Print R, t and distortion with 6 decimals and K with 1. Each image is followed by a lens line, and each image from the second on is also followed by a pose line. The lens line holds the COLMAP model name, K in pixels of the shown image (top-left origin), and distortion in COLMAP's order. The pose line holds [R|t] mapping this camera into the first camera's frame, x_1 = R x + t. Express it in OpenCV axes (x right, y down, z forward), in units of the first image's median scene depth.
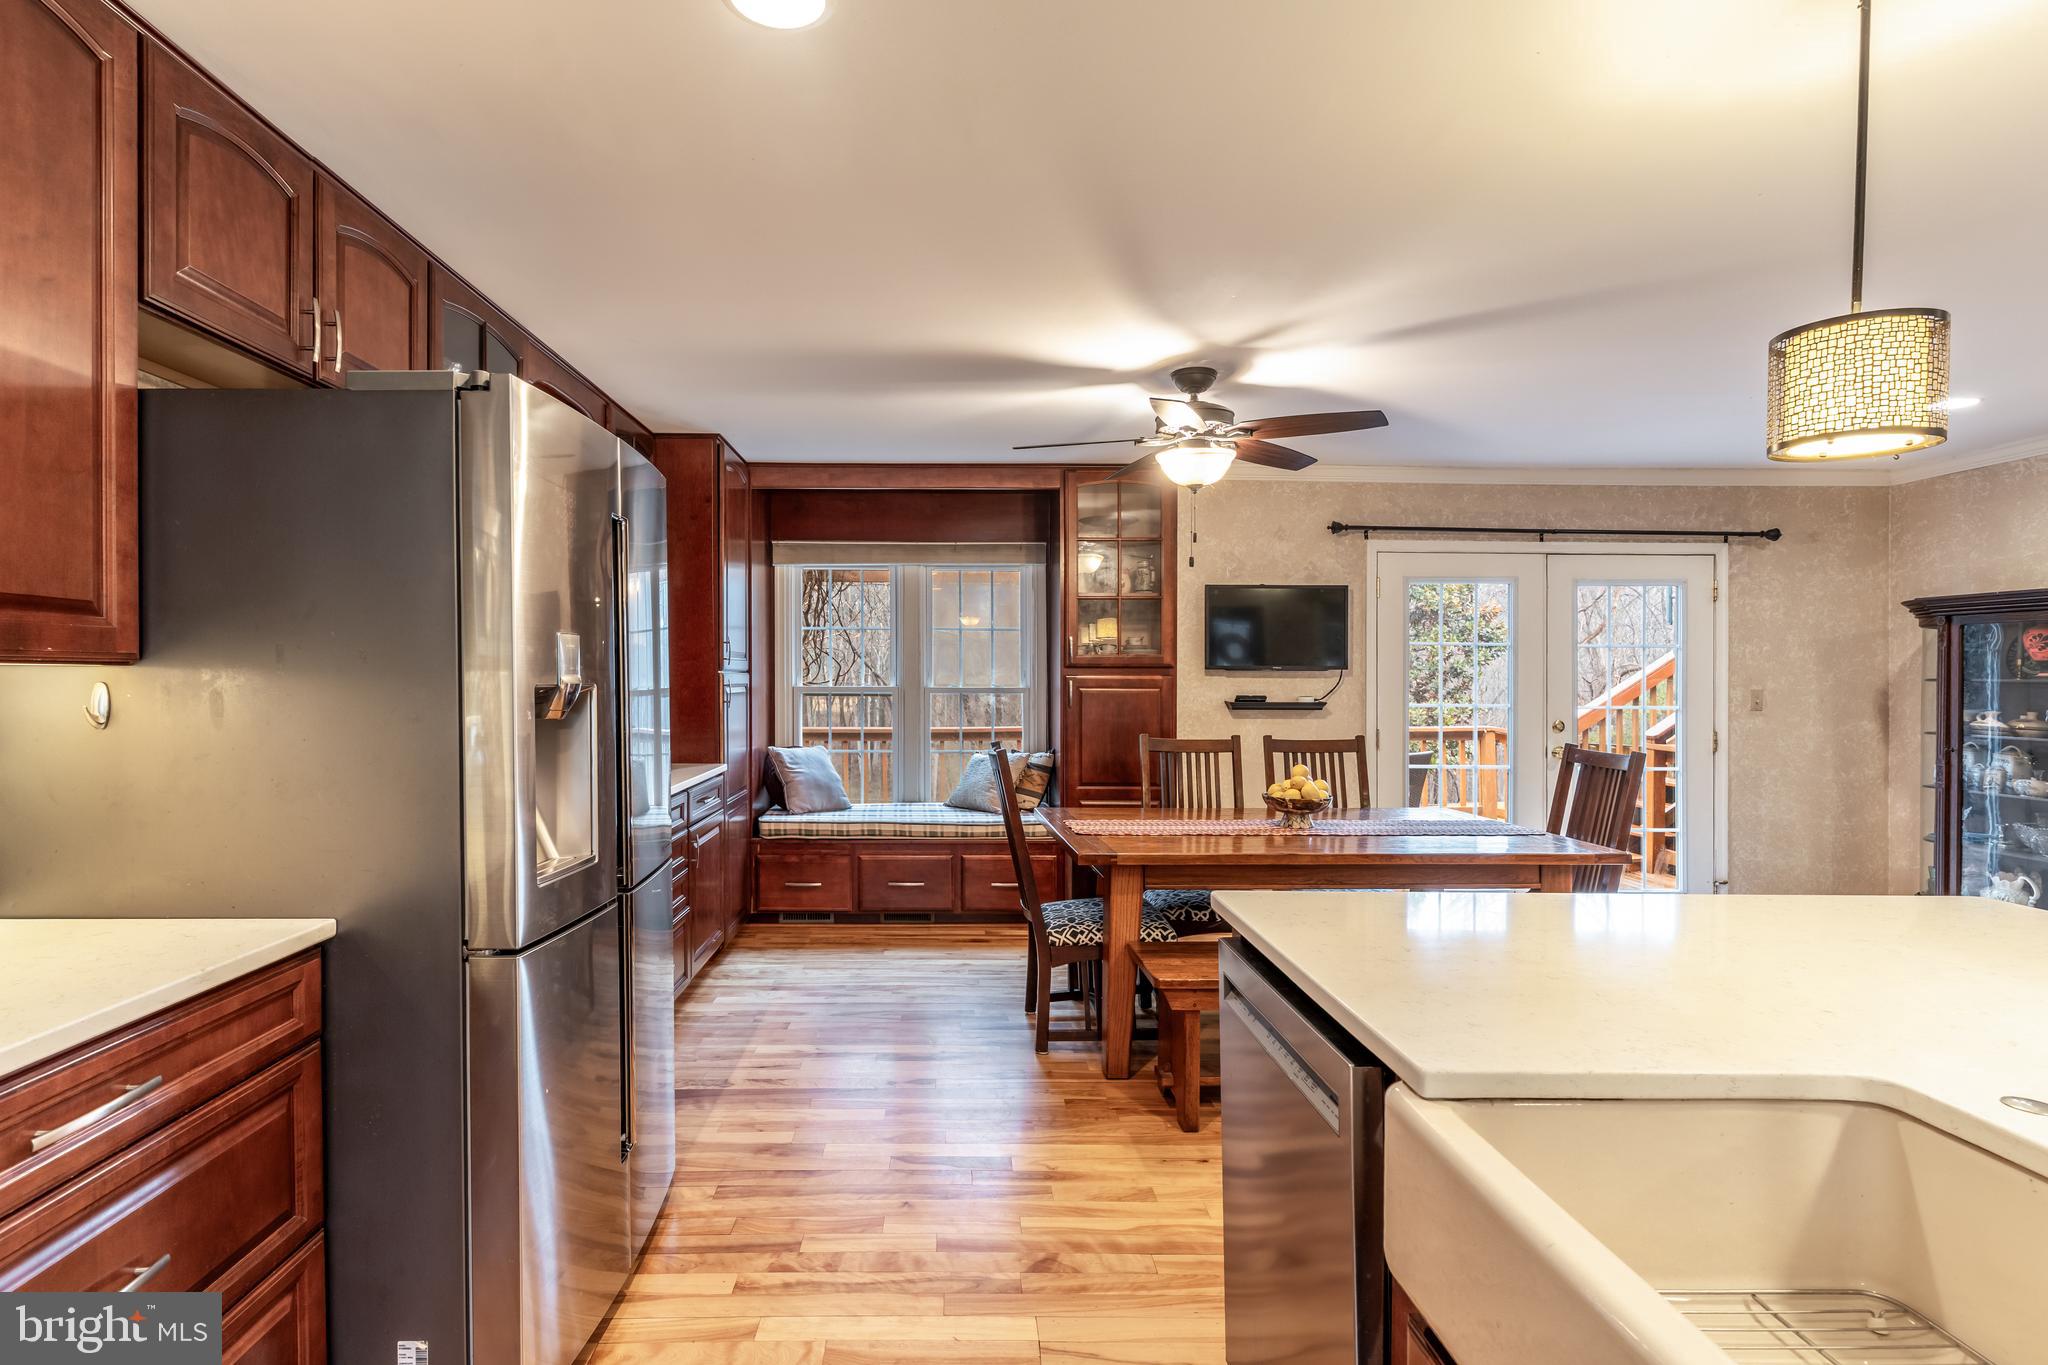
lens RADIAL K [[976.6, 0, 959.2], [0, 976.6, 678.5], [0, 0, 1]] dist [0.005316, 0.000029]
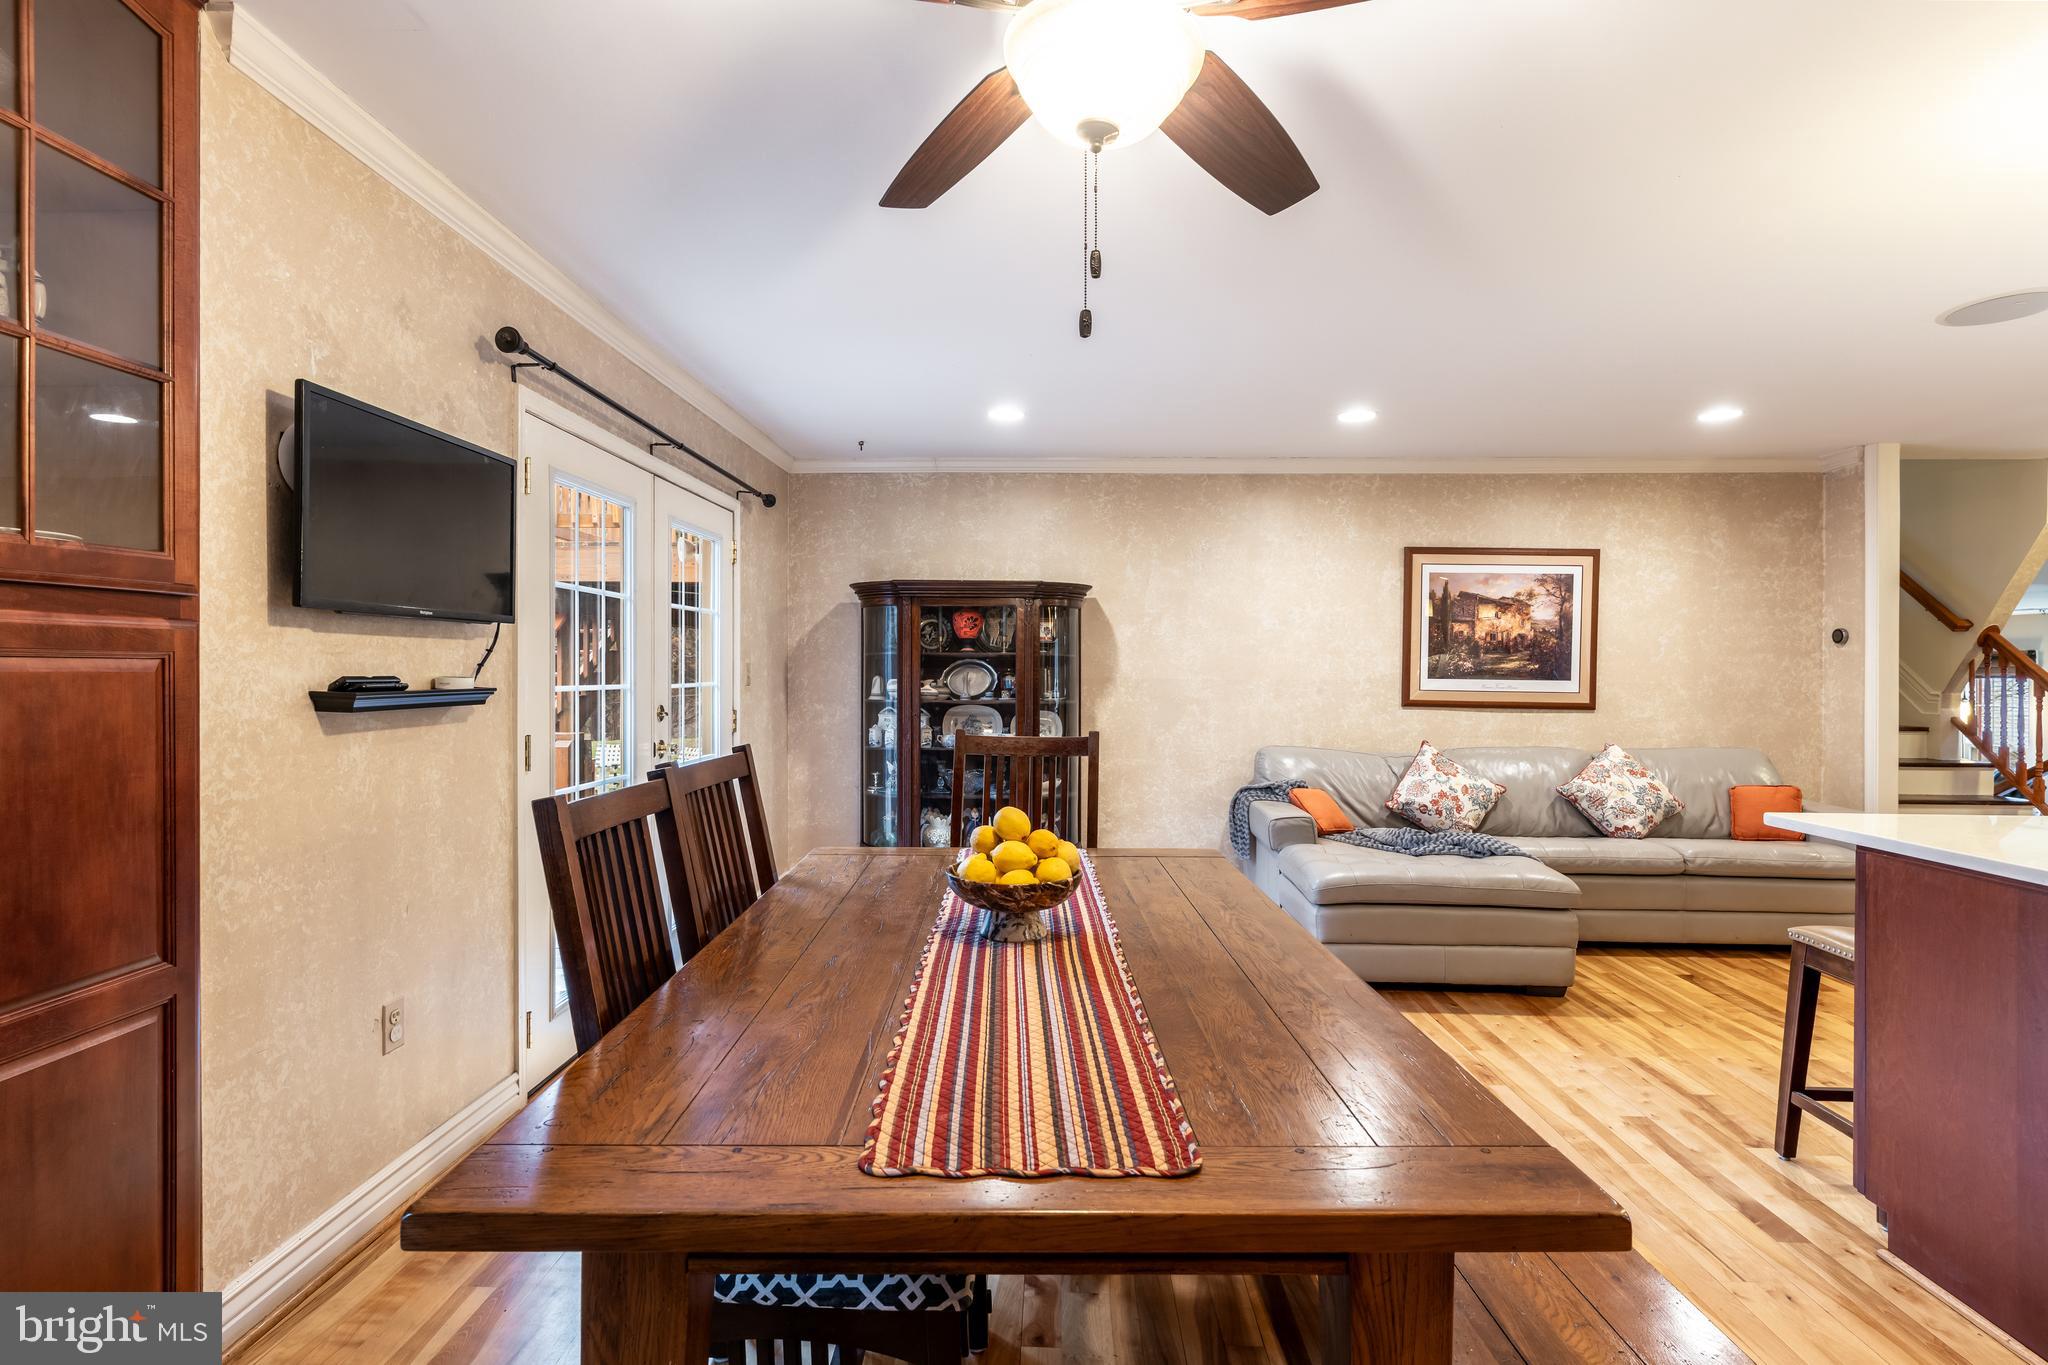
lens RADIAL K [[976.6, 0, 1026.6], [0, 976.6, 674.2], [0, 0, 1]] dist [0.005316, 0.000029]
pose [[0.049980, -0.011072, 0.998689, -0.105251], [-0.005799, 0.999918, 0.011376, 0.010057], [-0.998733, -0.006360, 0.049911, 0.699105]]
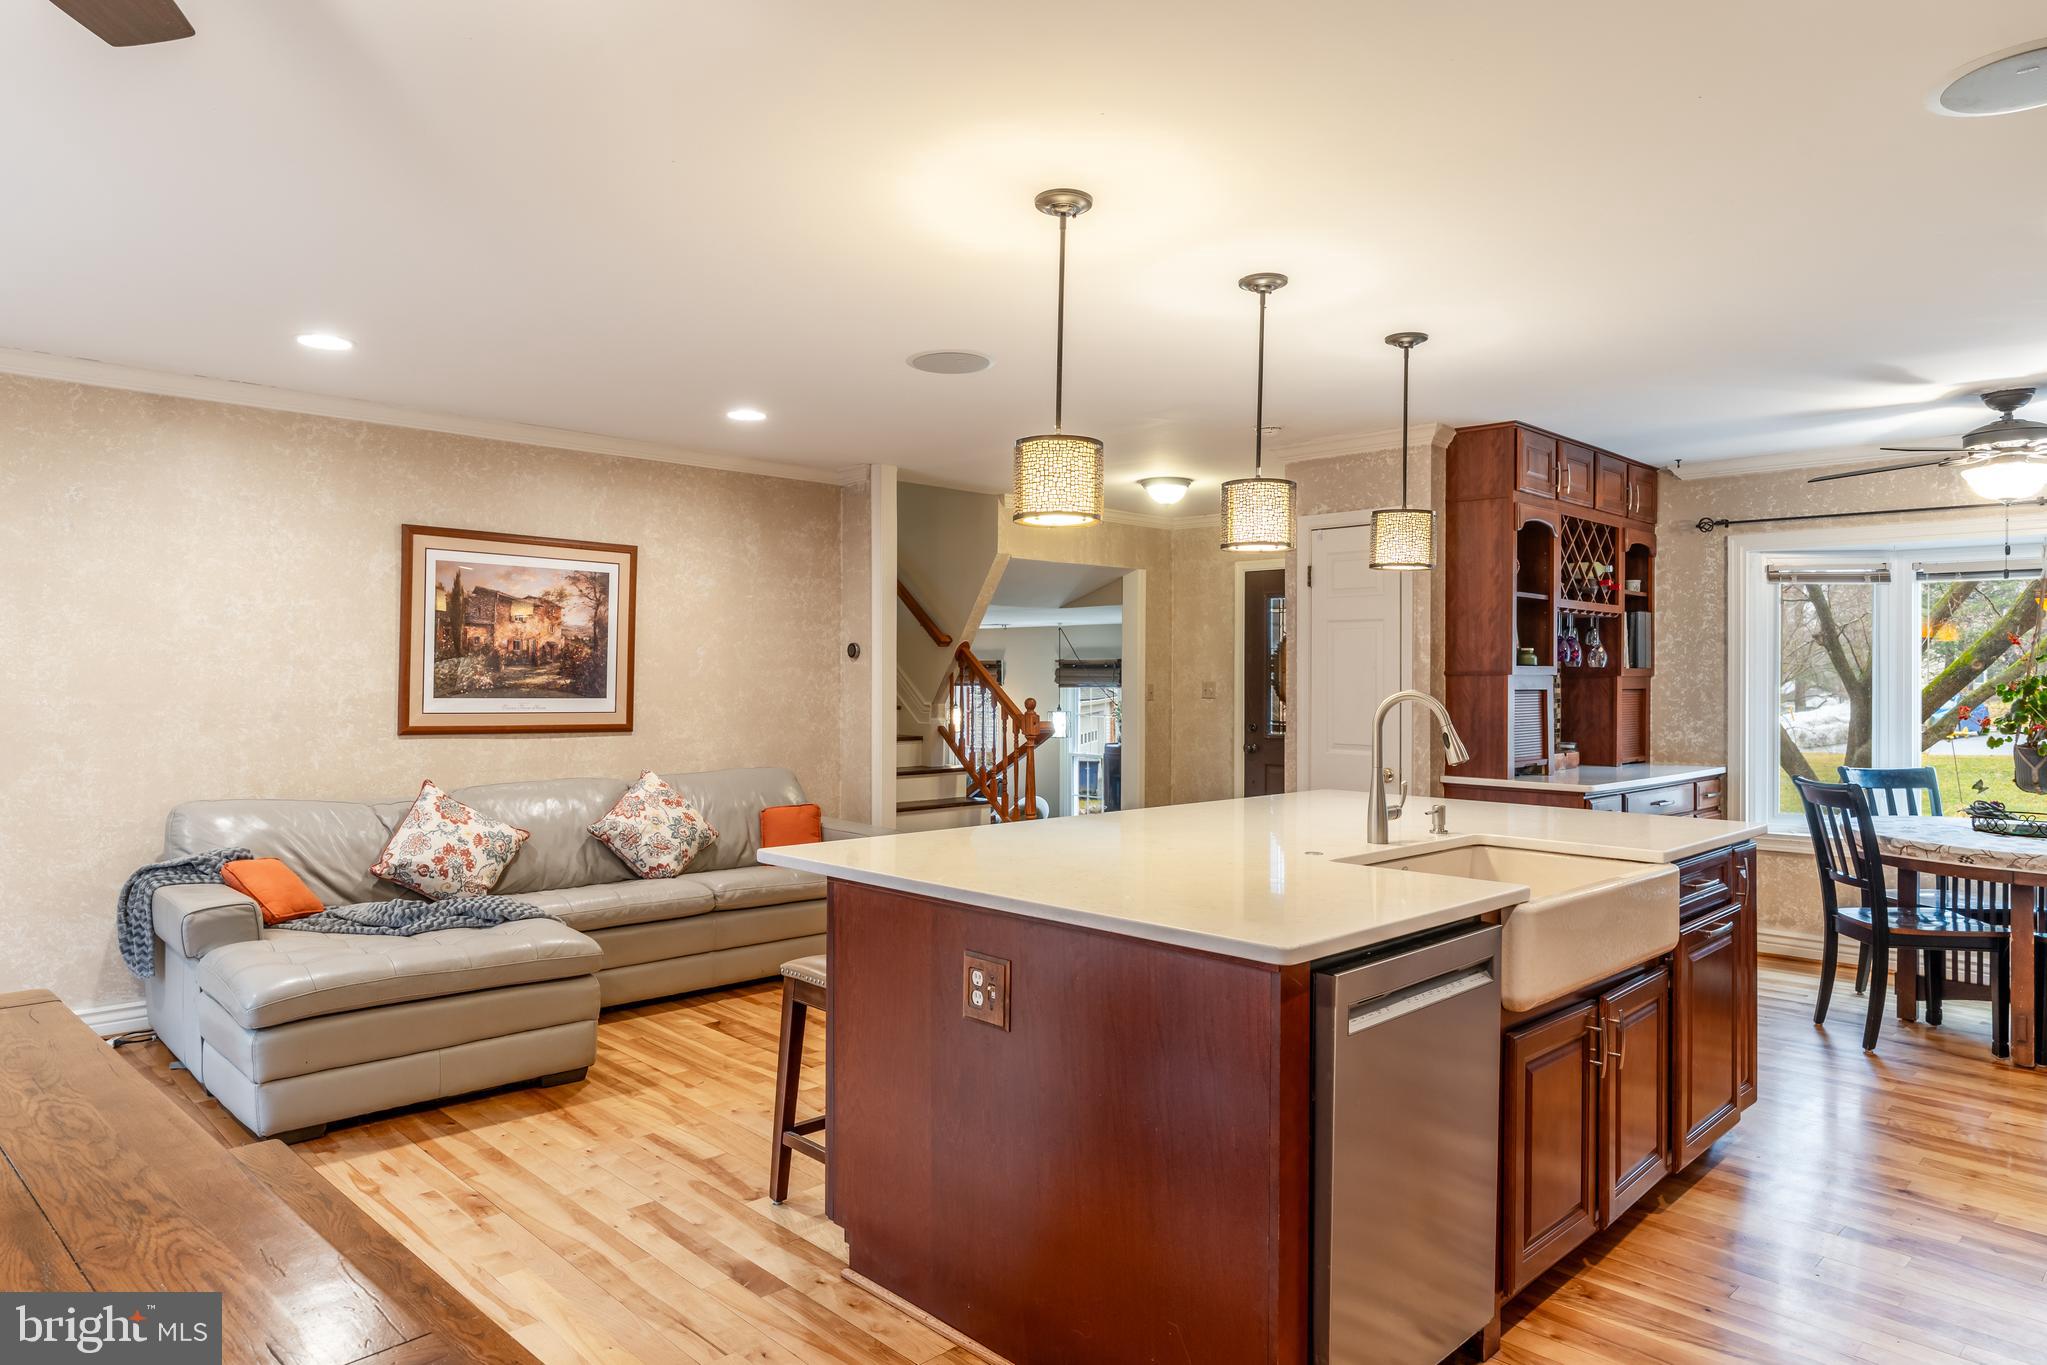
lens RADIAL K [[1254.5, 0, 1021.2], [0, 1254.5, 663.6], [0, 0, 1]] dist [-0.008157, 0.013889]
pose [[-0.684309, -0.002989, 0.729186, -0.121130], [-0.010324, 0.999931, -0.005590, -0.003393], [-0.729119, -0.011353, -0.684292, 0.675540]]
